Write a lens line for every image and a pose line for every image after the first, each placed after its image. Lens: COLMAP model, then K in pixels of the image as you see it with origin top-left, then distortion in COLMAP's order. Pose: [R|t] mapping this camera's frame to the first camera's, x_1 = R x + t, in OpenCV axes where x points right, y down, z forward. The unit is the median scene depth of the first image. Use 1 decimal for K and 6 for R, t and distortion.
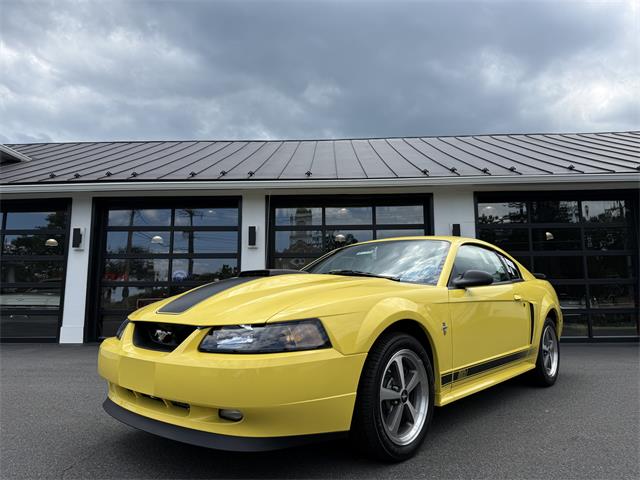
lens RADIAL K [[451.6, 0, 316.9], [0, 451.6, 242.5], [0, 0, 1]] dist [0.066146, -0.098257]
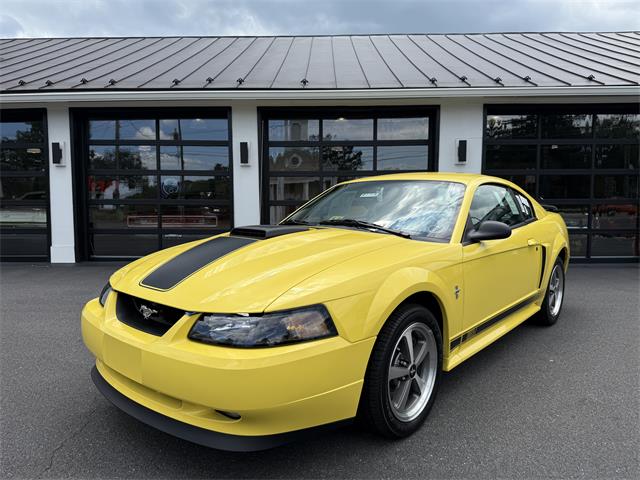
lens RADIAL K [[459.3, 0, 317.4], [0, 459.3, 238.8], [0, 0, 1]] dist [-0.000335, -0.006319]
pose [[0.999902, 0.001356, 0.013939, -0.012206], [-0.004210, 0.978365, 0.206841, -0.086124], [-0.013357, -0.206880, 0.978275, 0.093397]]
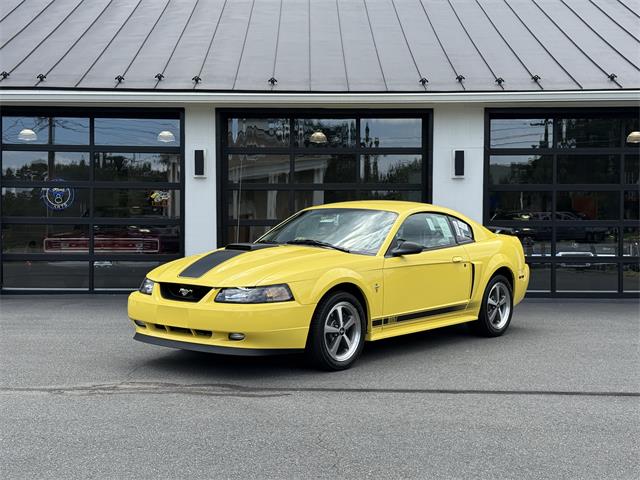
lens RADIAL K [[913.6, 0, 321.2], [0, 913.6, 254.3], [0, 0, 1]] dist [0.190864, -0.113010]
pose [[0.998899, 0.006415, 0.046470, -0.016199], [-0.014235, 0.985345, 0.169976, -0.308454], [-0.044698, -0.170450, 0.984352, -1.388746]]
